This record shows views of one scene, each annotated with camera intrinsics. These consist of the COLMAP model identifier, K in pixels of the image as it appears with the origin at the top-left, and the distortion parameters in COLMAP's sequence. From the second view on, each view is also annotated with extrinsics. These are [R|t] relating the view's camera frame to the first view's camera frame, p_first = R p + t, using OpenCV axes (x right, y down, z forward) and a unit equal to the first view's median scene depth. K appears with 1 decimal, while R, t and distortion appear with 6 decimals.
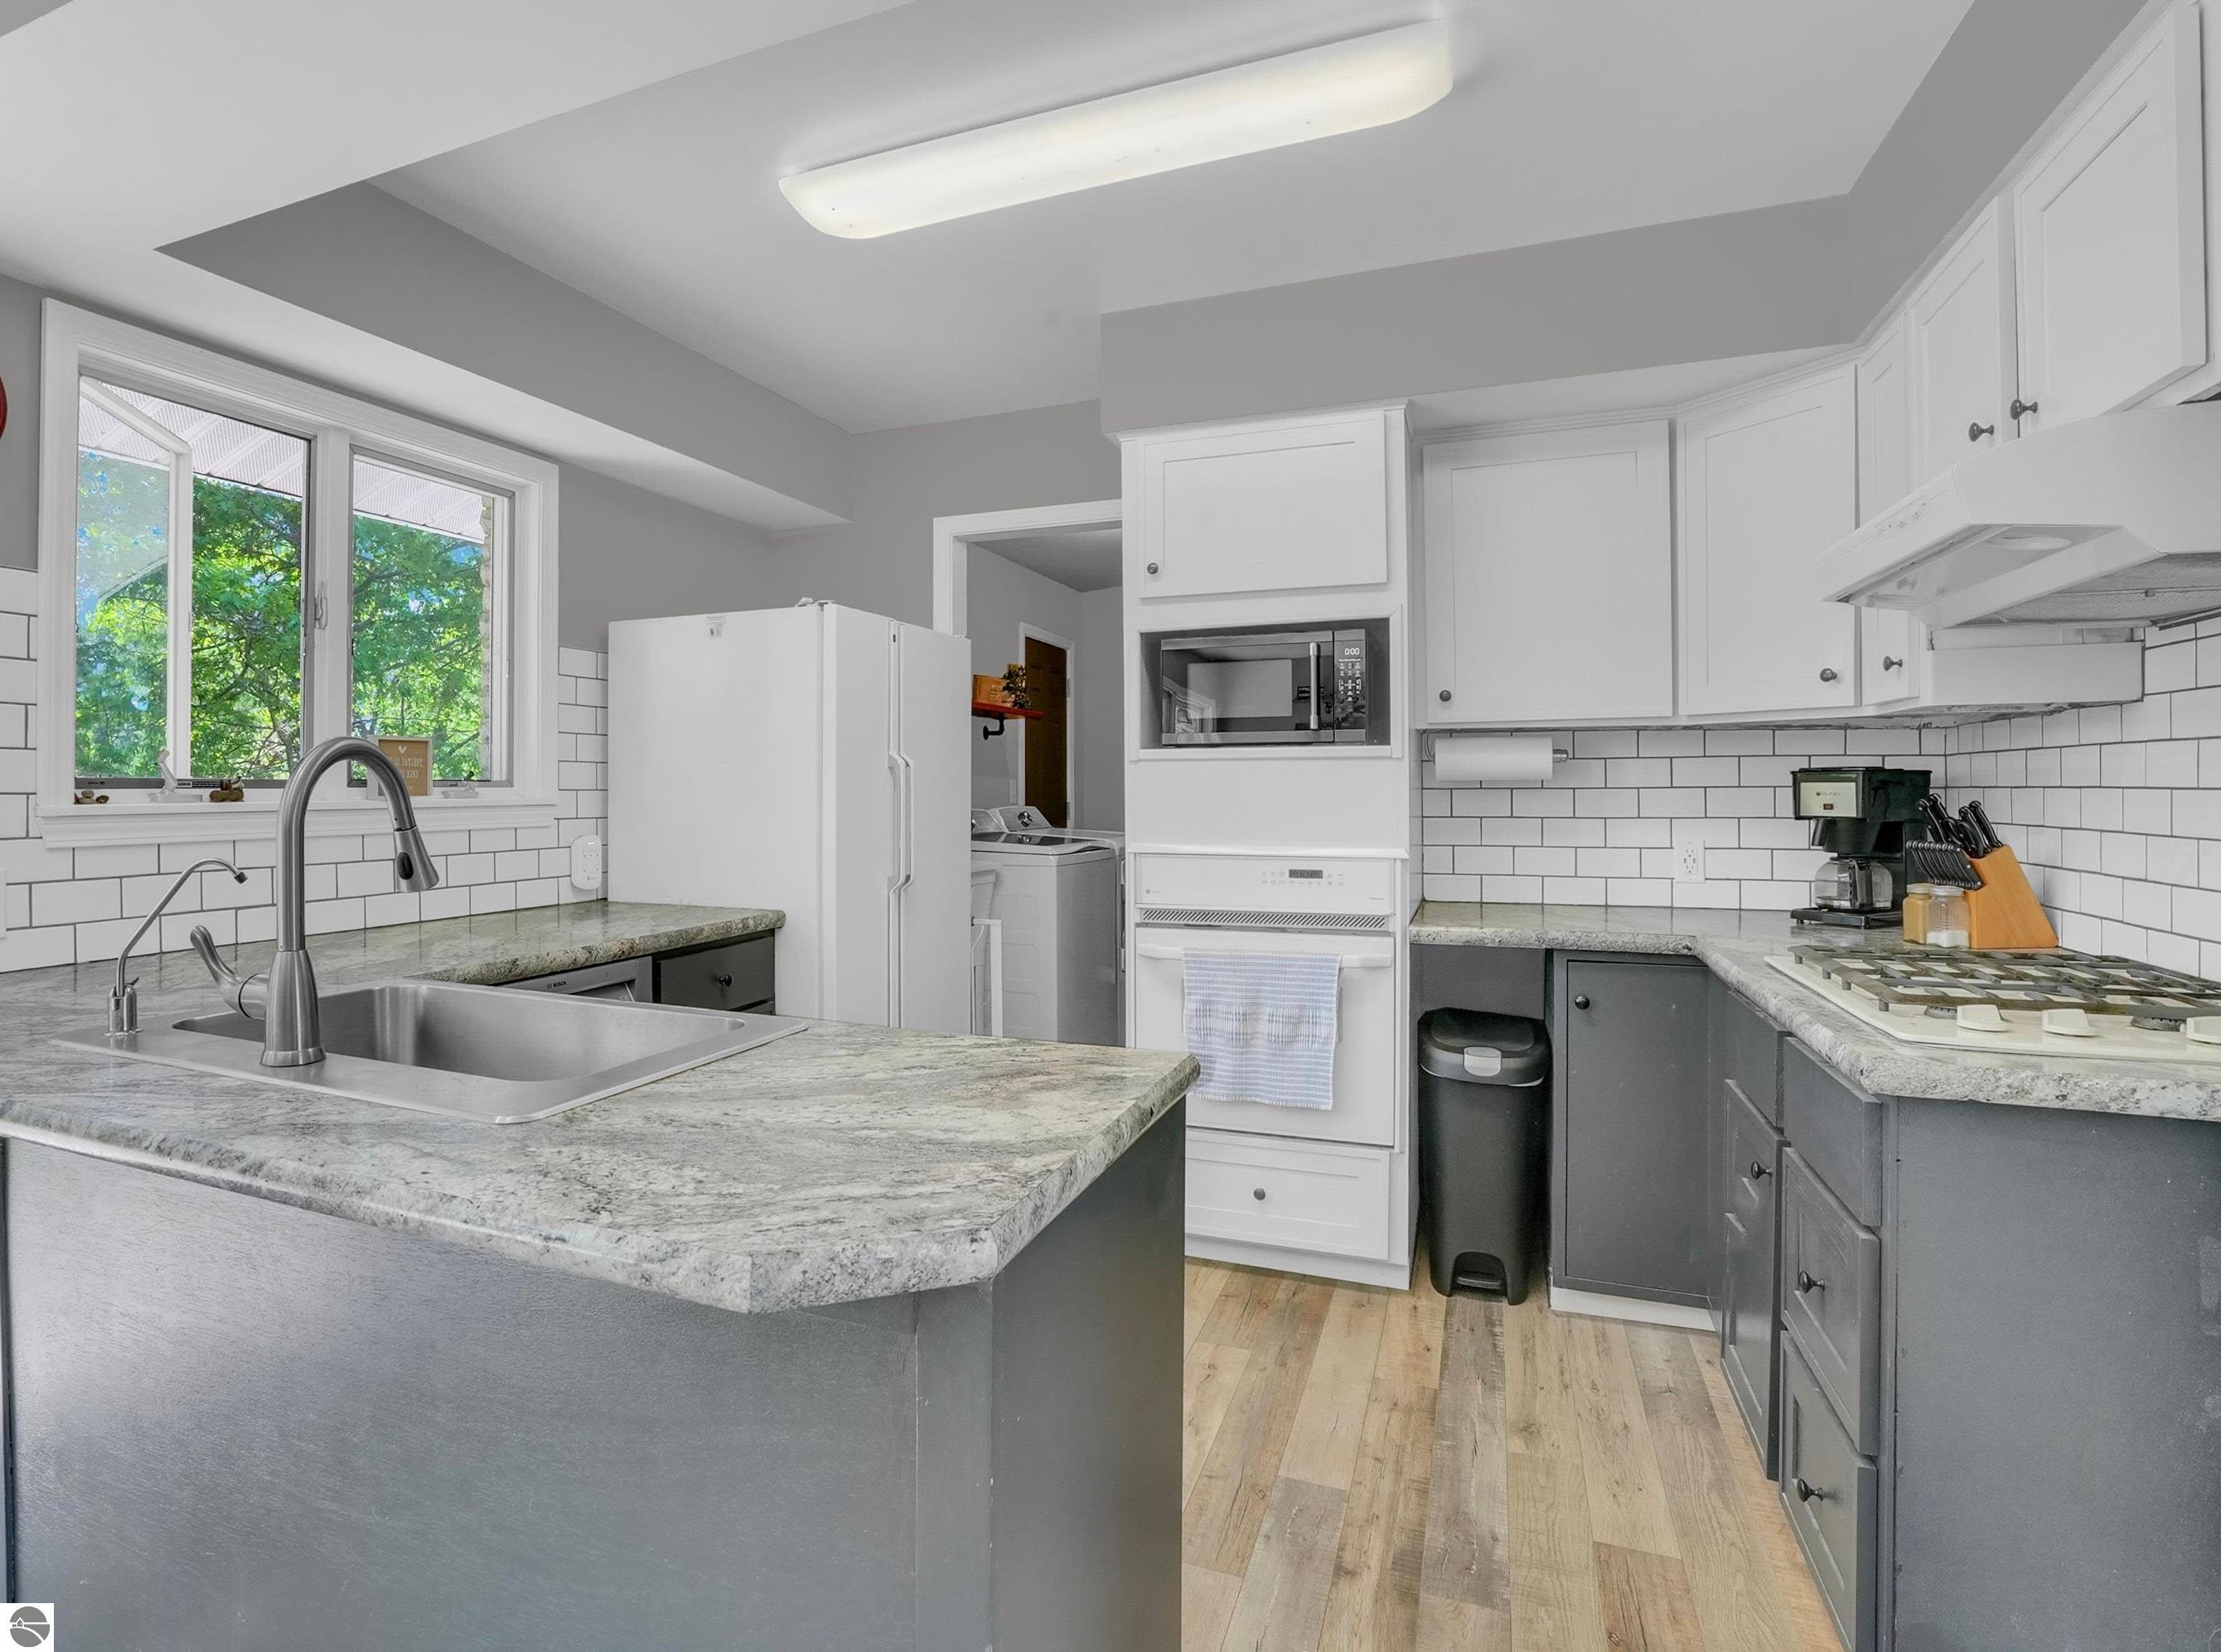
lens RADIAL K [[1209.5, 0, 948.2], [0, 1209.5, 781.3], [0, 0, 1]] dist [-0.075427, 0.031368]
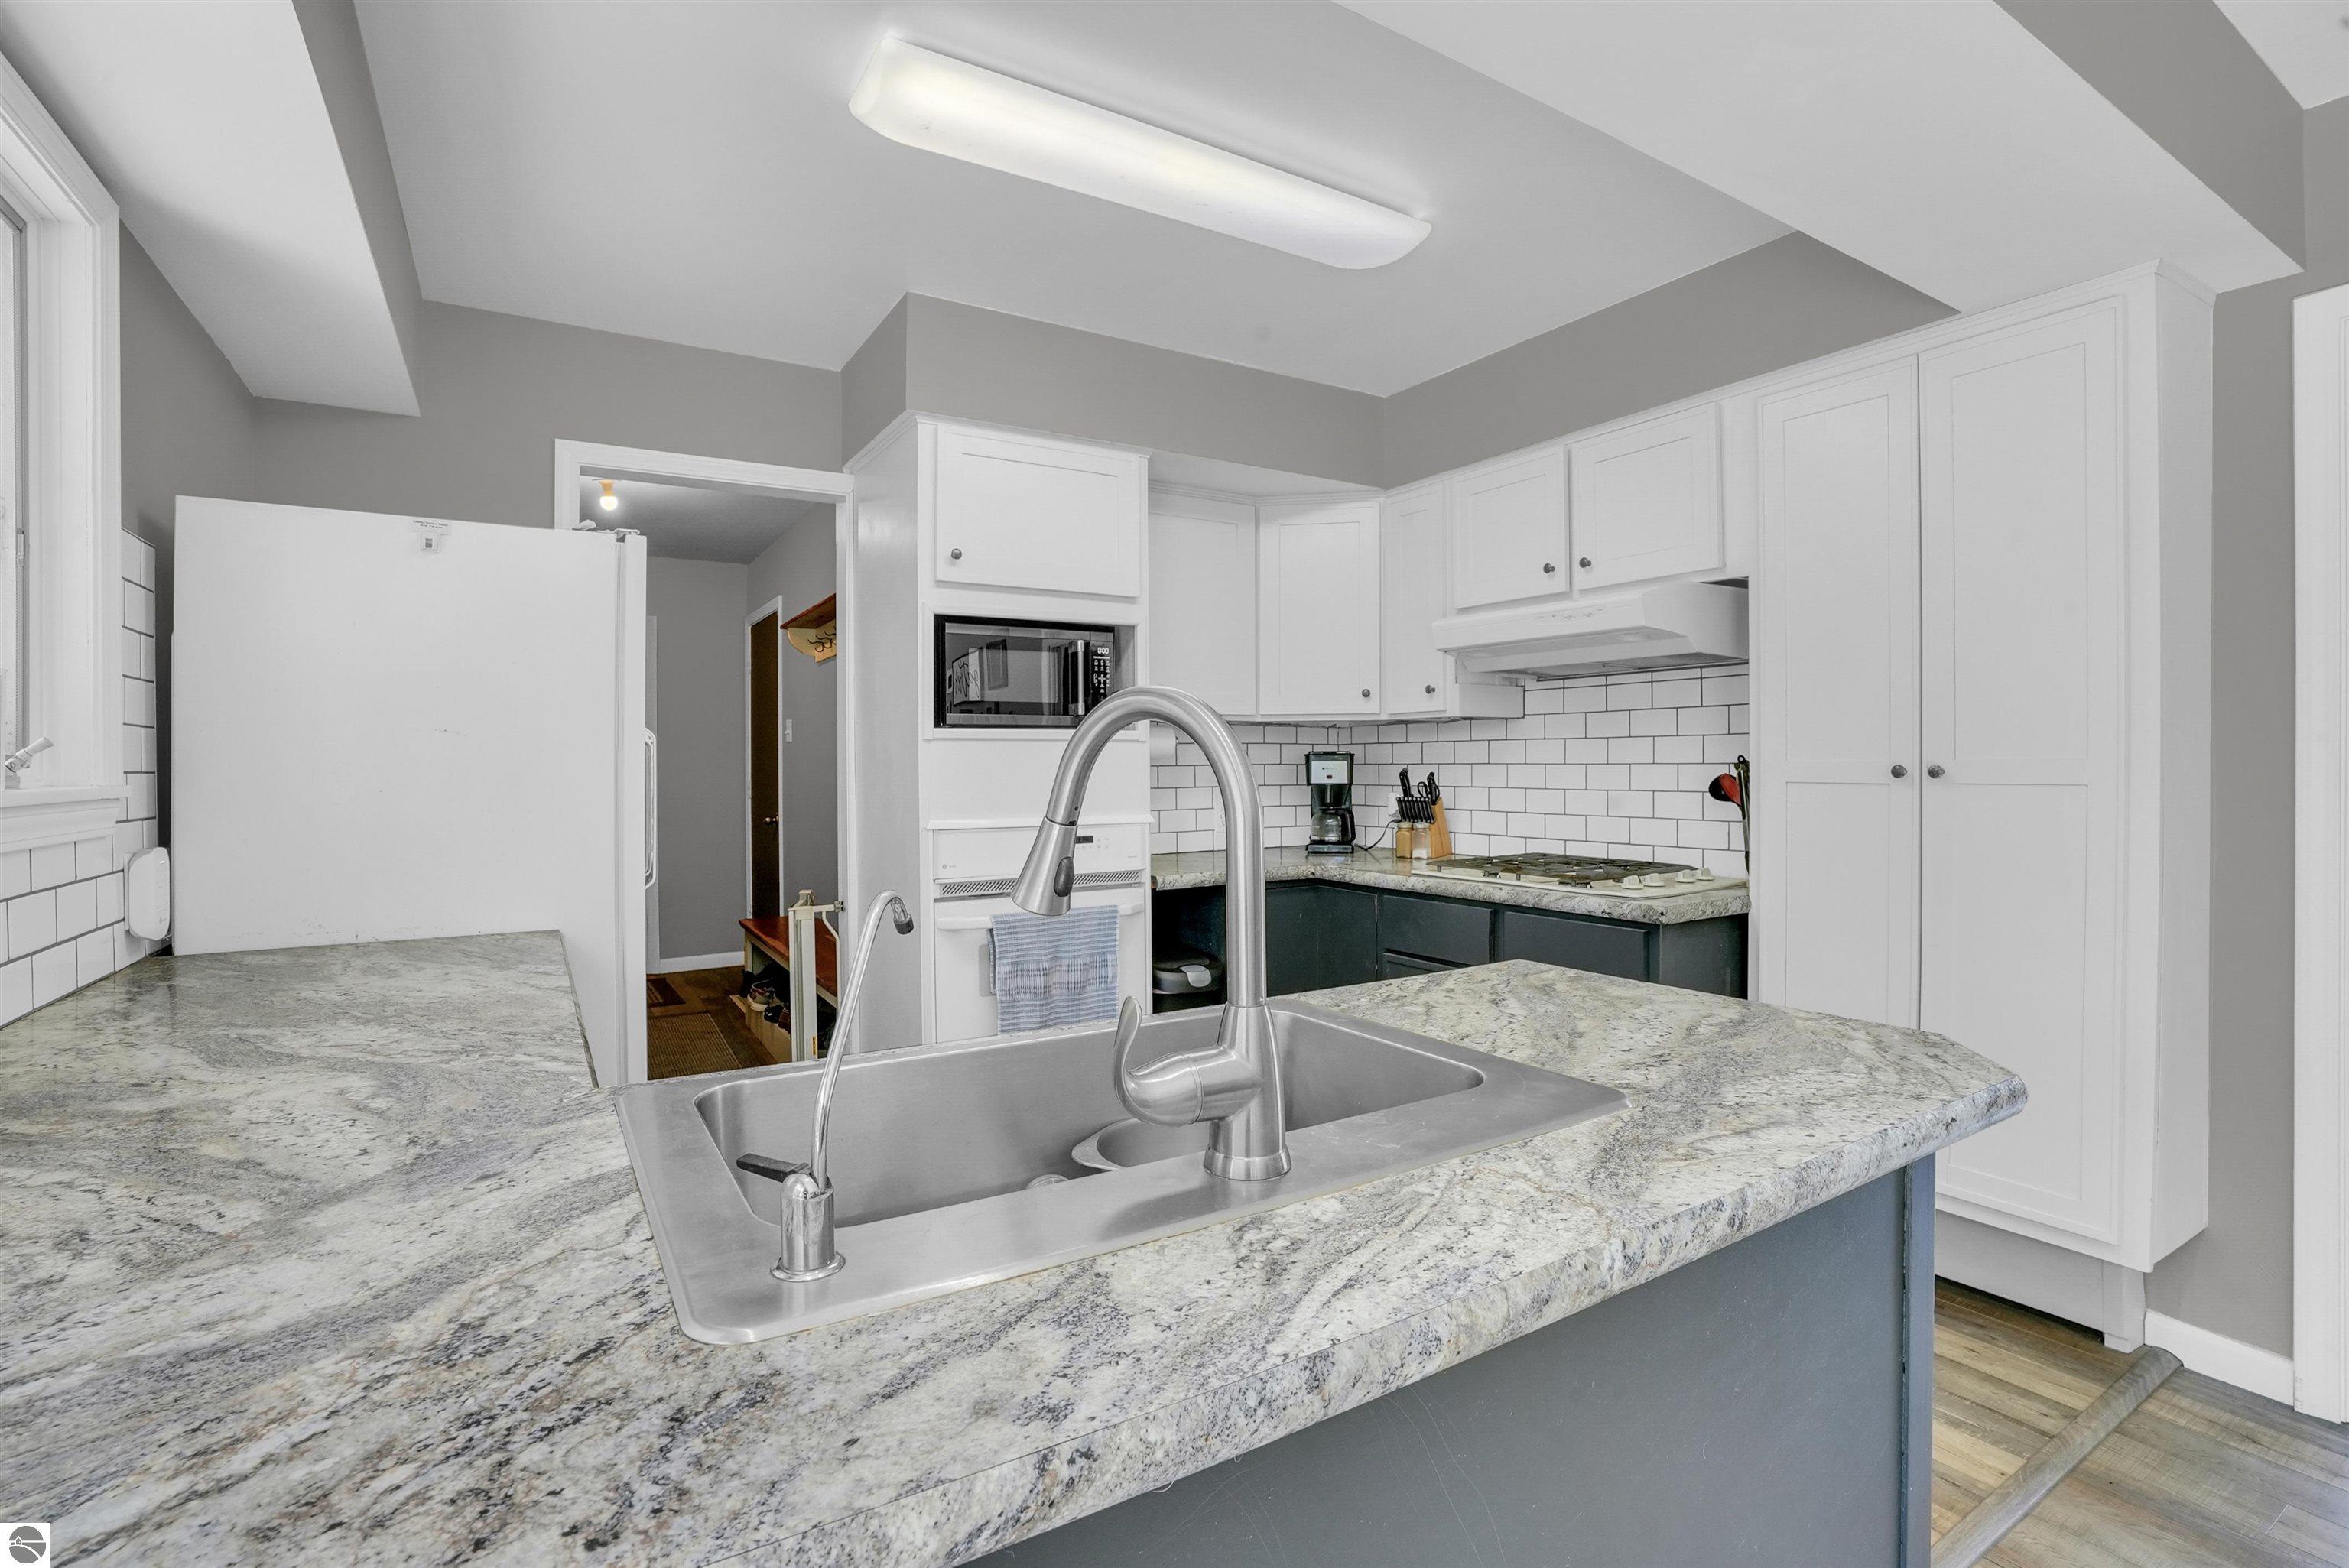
lens RADIAL K [[1104.7, 0, 1181.6], [0, 1104.7, 777.3], [0, 0, 1]] dist [-0.073841, 0.032435]
pose [[0.552013, -0.011138, 0.833761, -0.559218], [-0.000546, 0.999906, 0.013718, 0.002222], [-0.833835, -0.008028, 0.551955, 0.346235]]
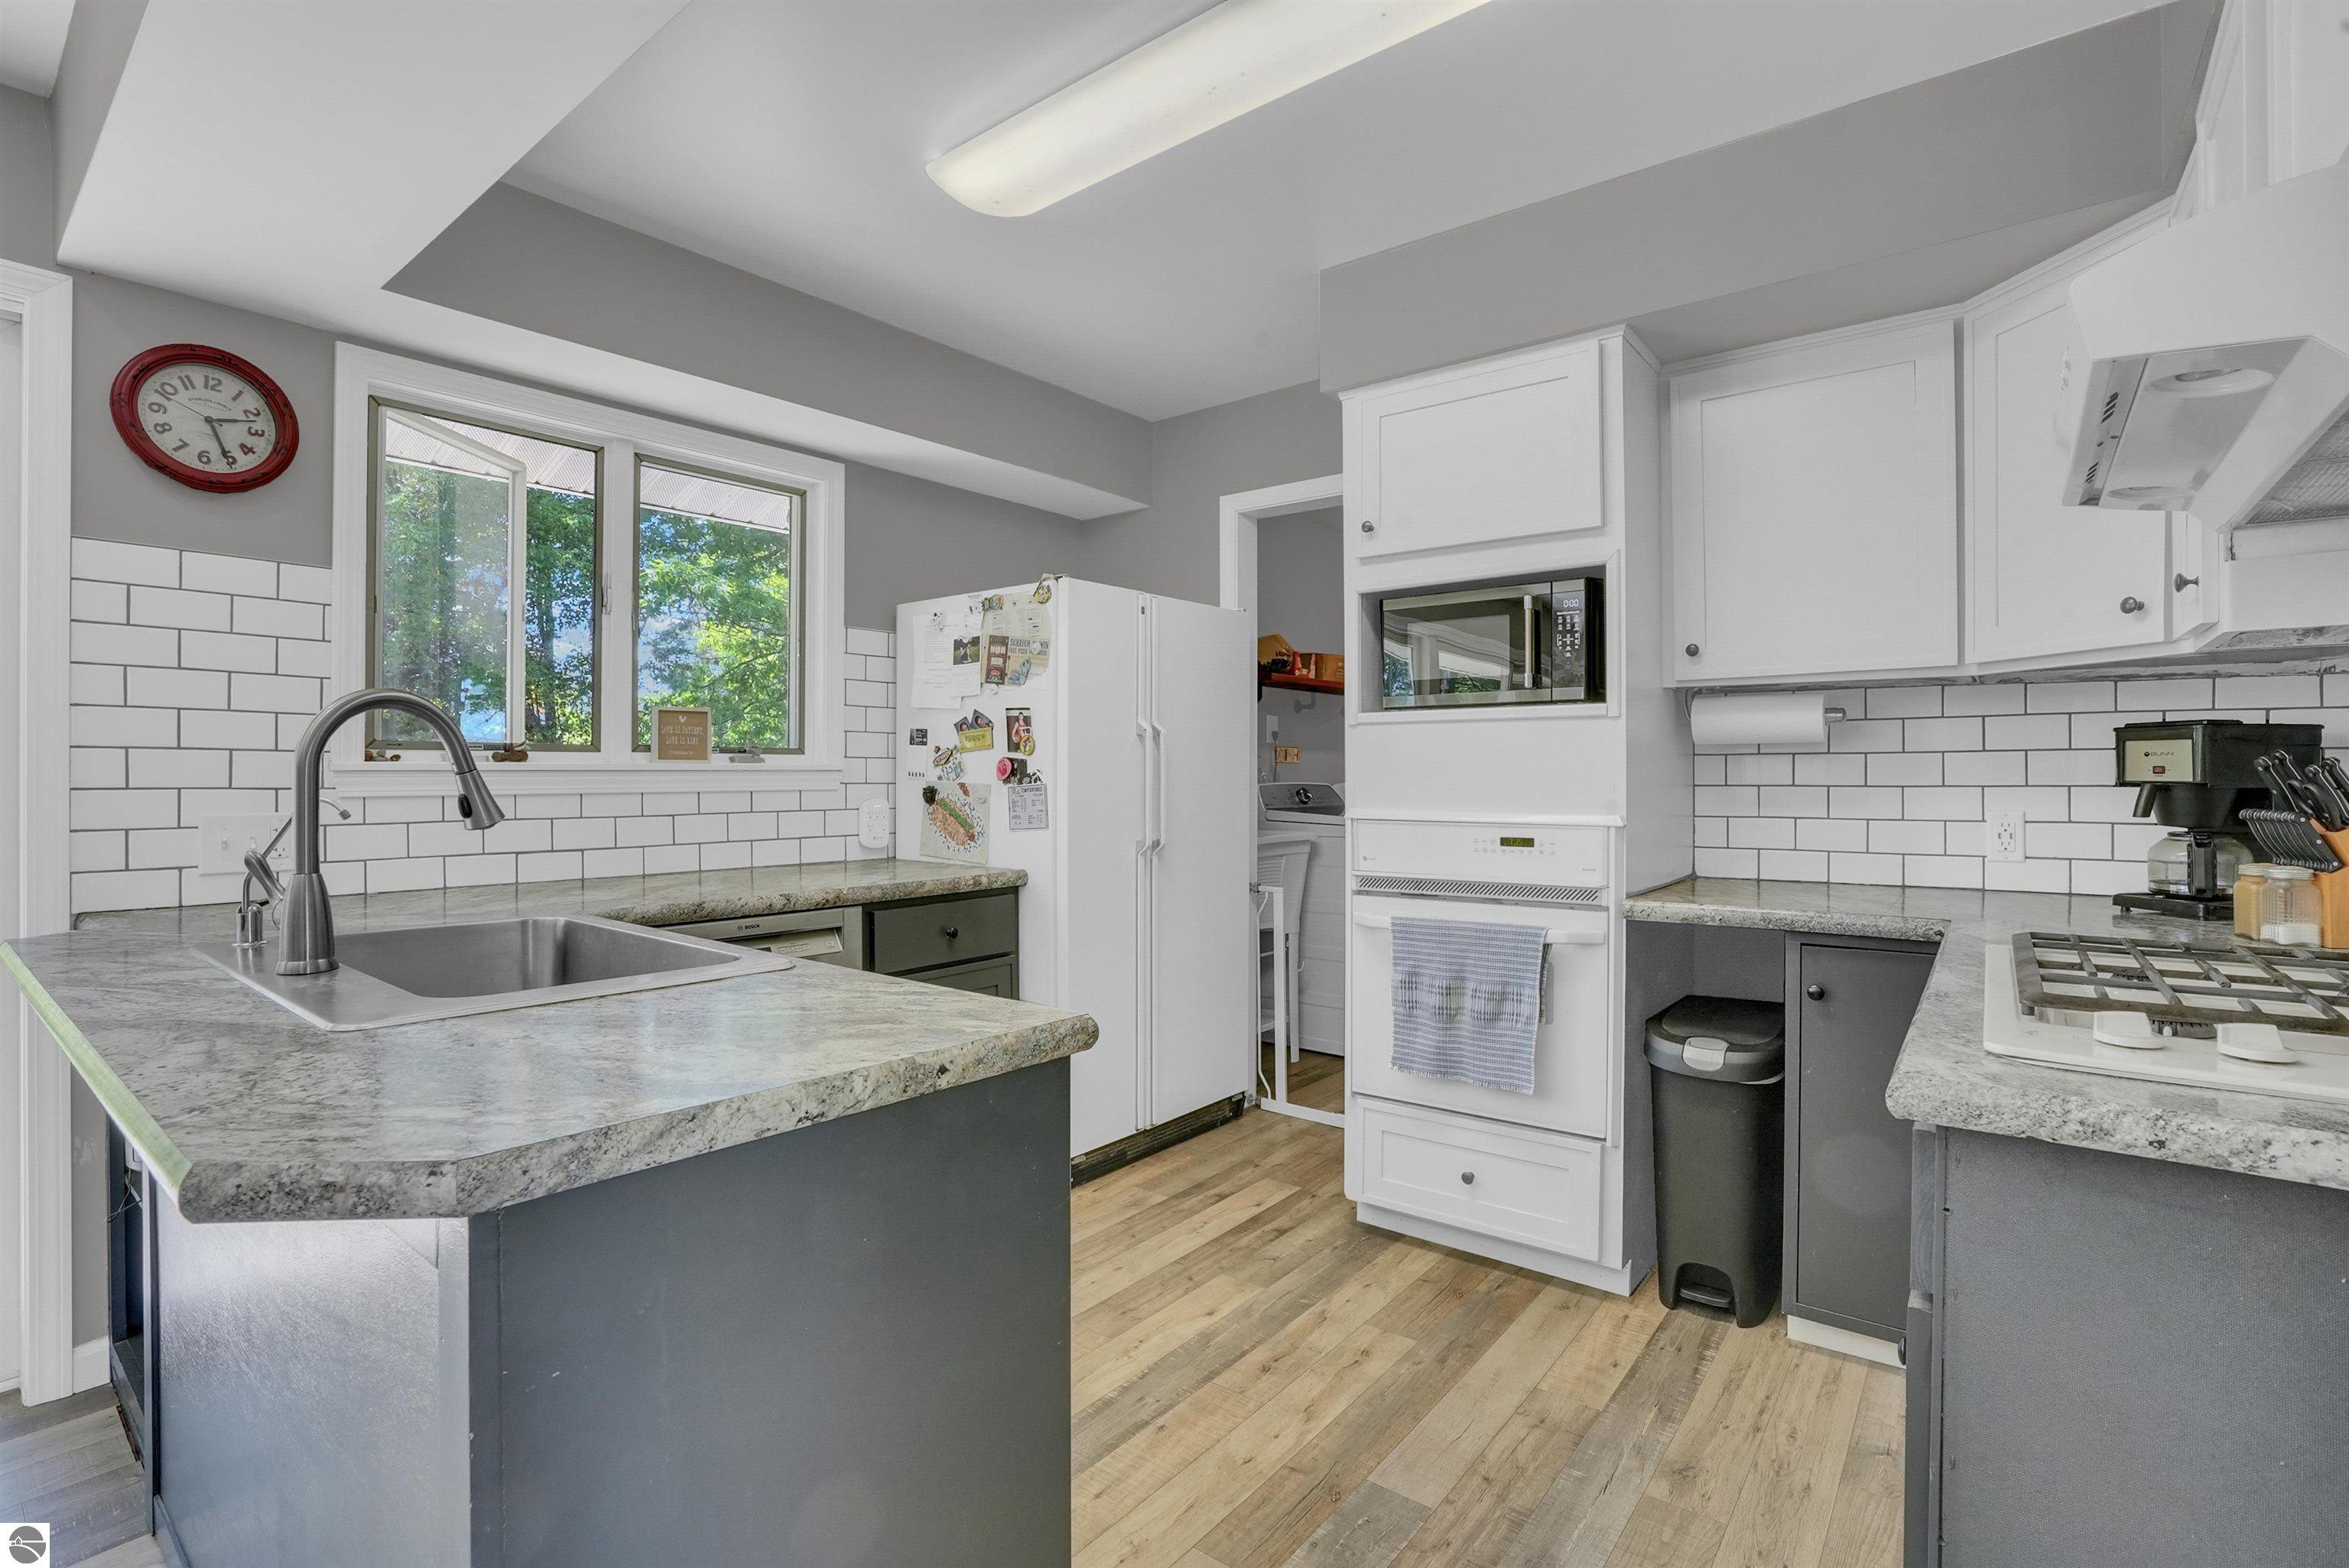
lens RADIAL K [[1104.7, 0, 1181.6], [0, 1104.7, 777.3], [0, 0, 1]] dist [-0.073841, 0.032435]
pose [[0.969620, 0.002478, -0.244605, 0.263649], [-0.000793, 0.999975, 0.006987, 0.021712], [0.244616, -0.006581, 0.969598, 0.109715]]
